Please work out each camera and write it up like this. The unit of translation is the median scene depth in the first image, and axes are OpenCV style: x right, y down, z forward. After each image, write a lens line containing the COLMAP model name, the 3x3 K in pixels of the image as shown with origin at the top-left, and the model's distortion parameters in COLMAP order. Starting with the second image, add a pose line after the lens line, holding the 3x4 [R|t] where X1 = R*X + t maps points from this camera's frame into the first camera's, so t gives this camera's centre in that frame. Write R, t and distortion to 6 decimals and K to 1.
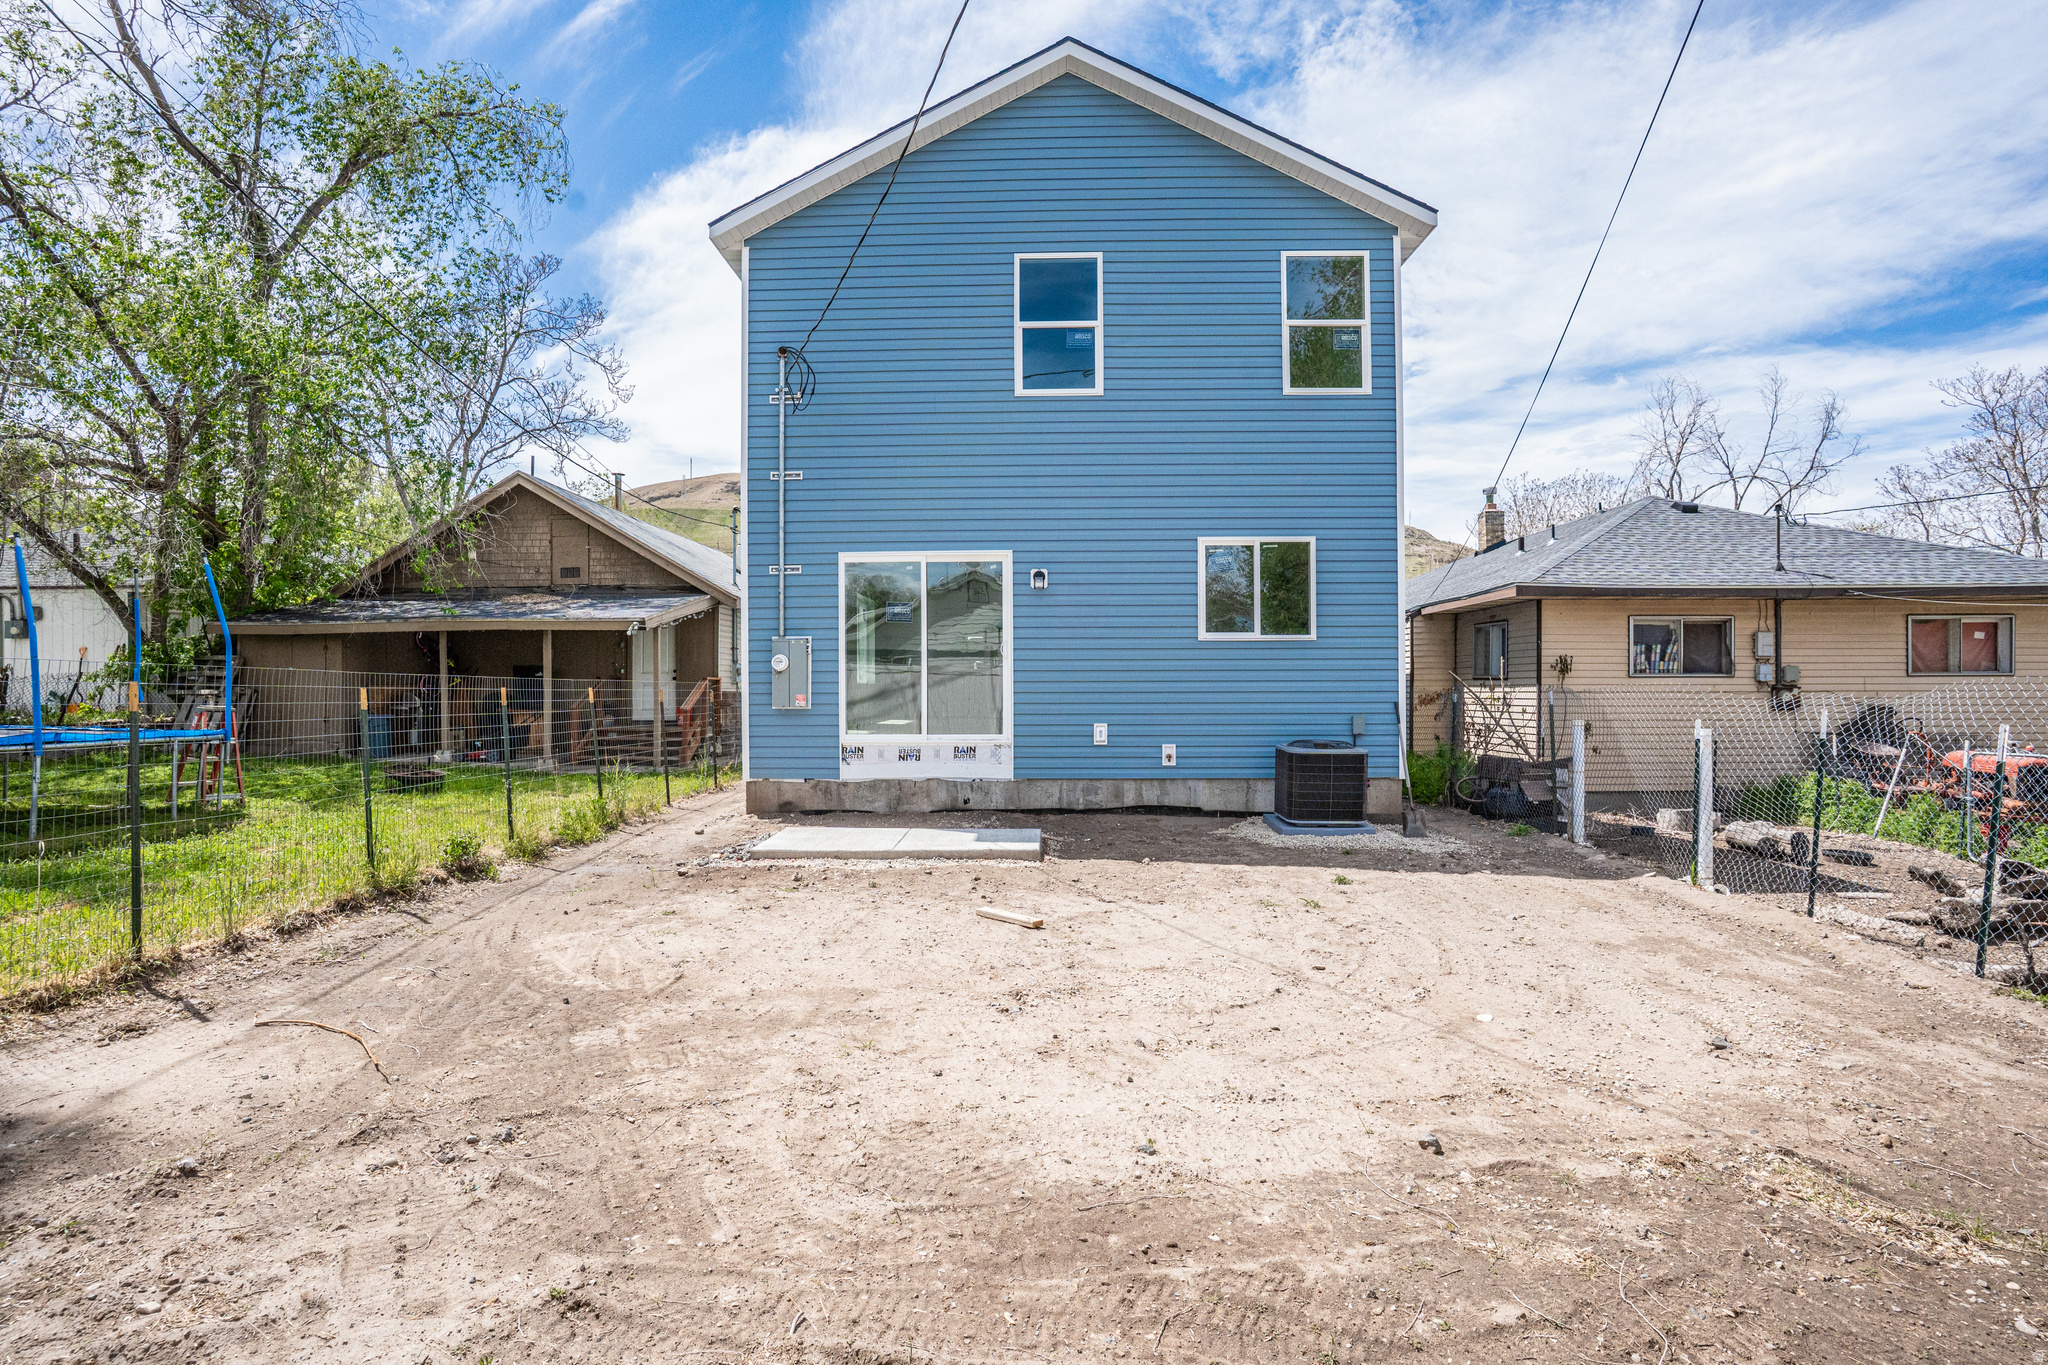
lens RADIAL K [[1012.8, 0, 1019.6], [0, 1012.8, 686.5], [0, 0, 1]] dist [-0.083079, 0.039517]
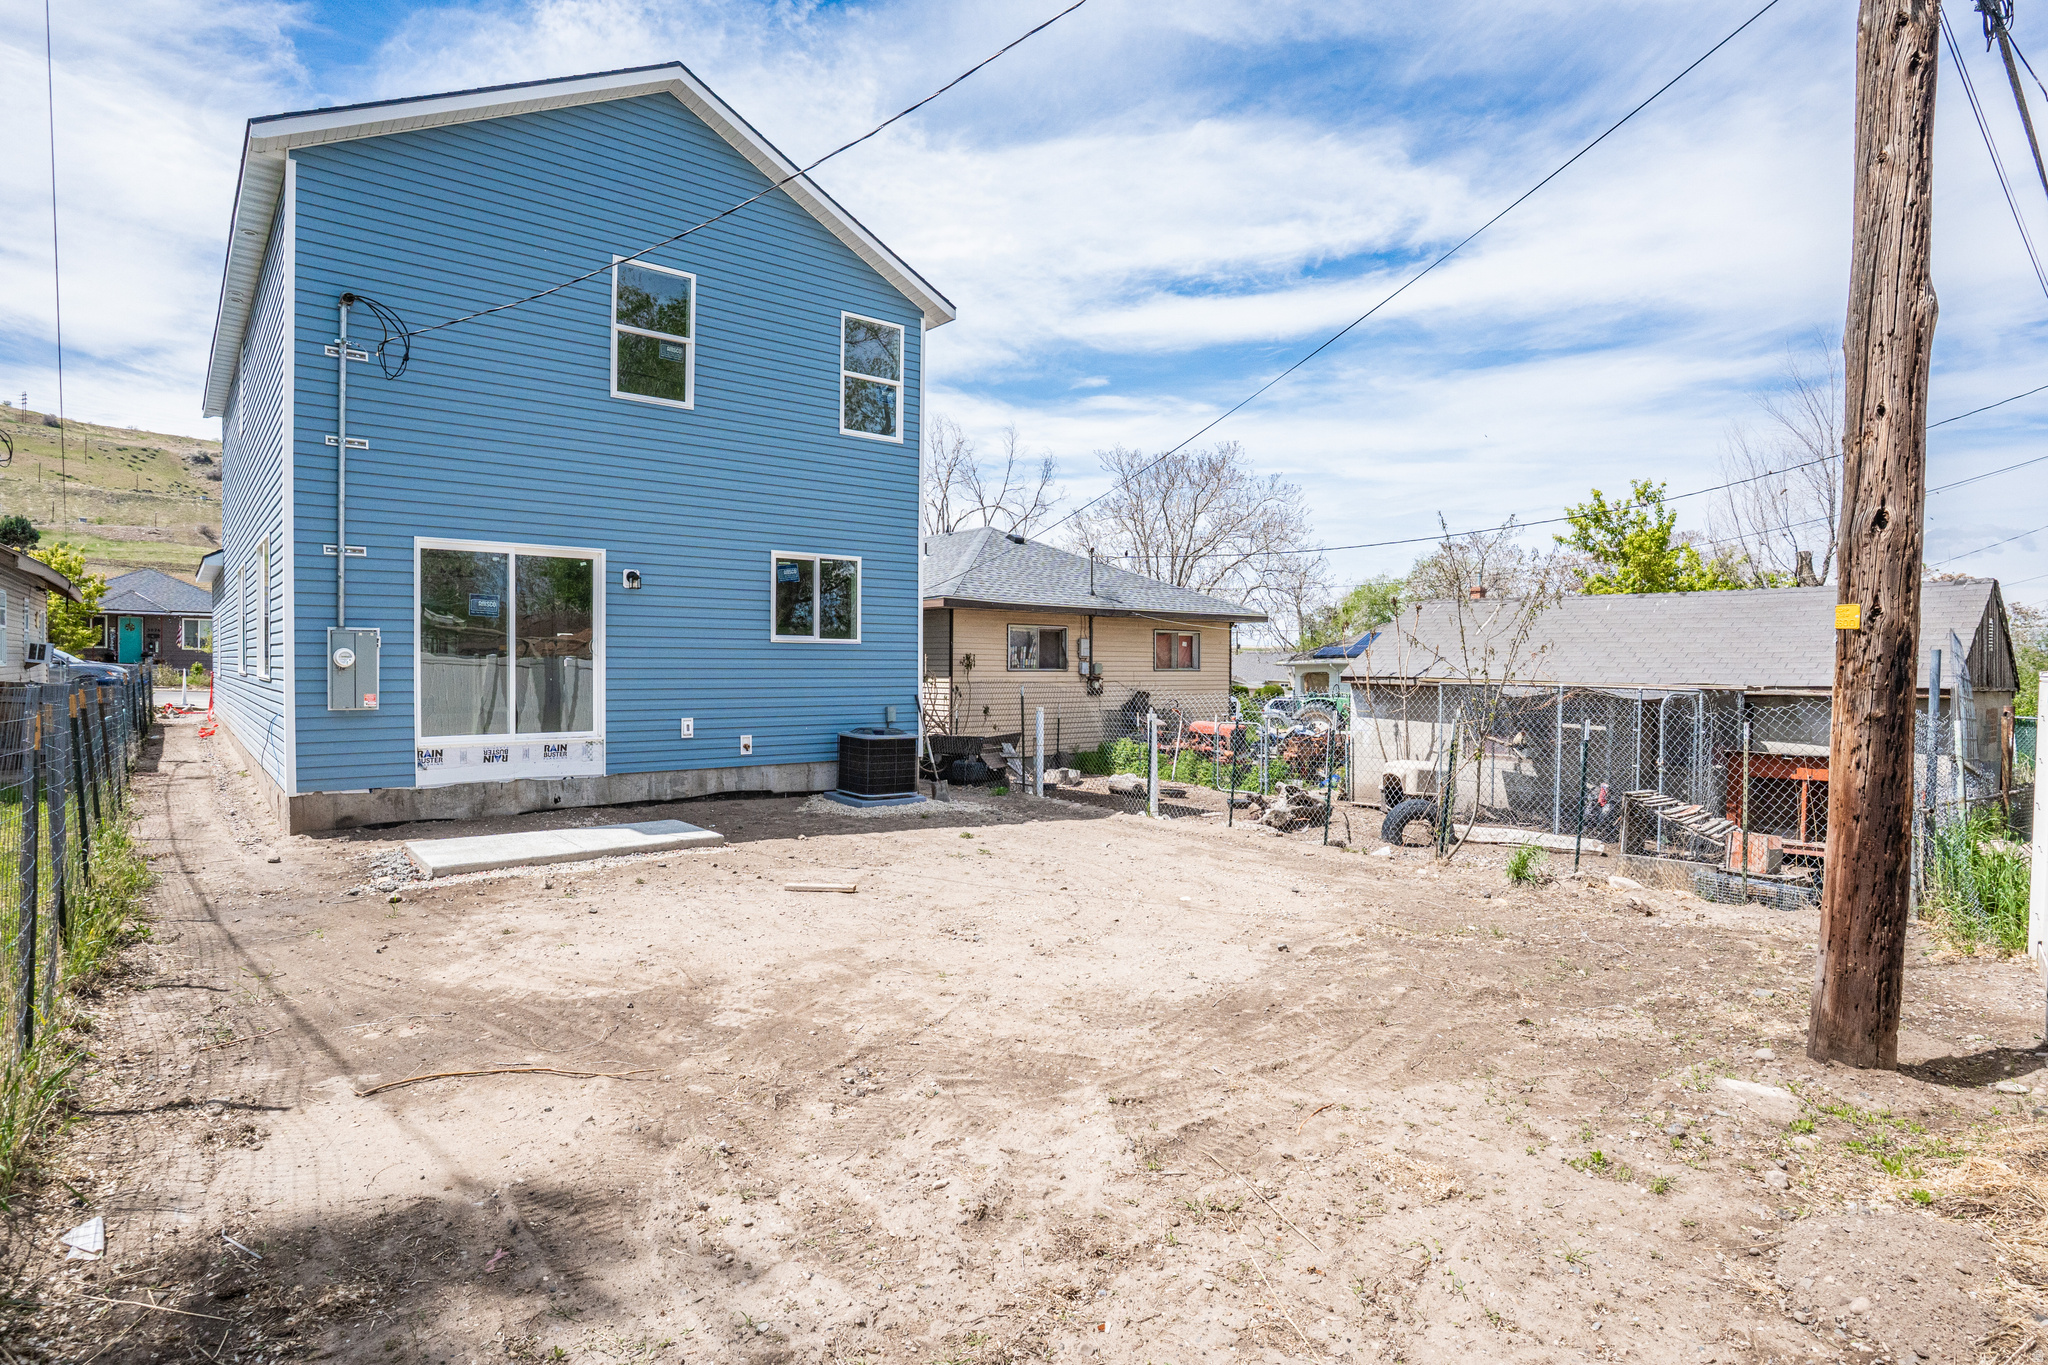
lens RADIAL K [[1012.8, 0, 1019.6], [0, 1012.8, 686.5], [0, 0, 1]] dist [-0.083079, 0.039517]
pose [[0.748061, -0.006129, 0.663602, -0.361444], [-0.008361, 0.999791, 0.018660, -0.019554], [-0.663578, -0.019507, 0.747853, -0.025798]]
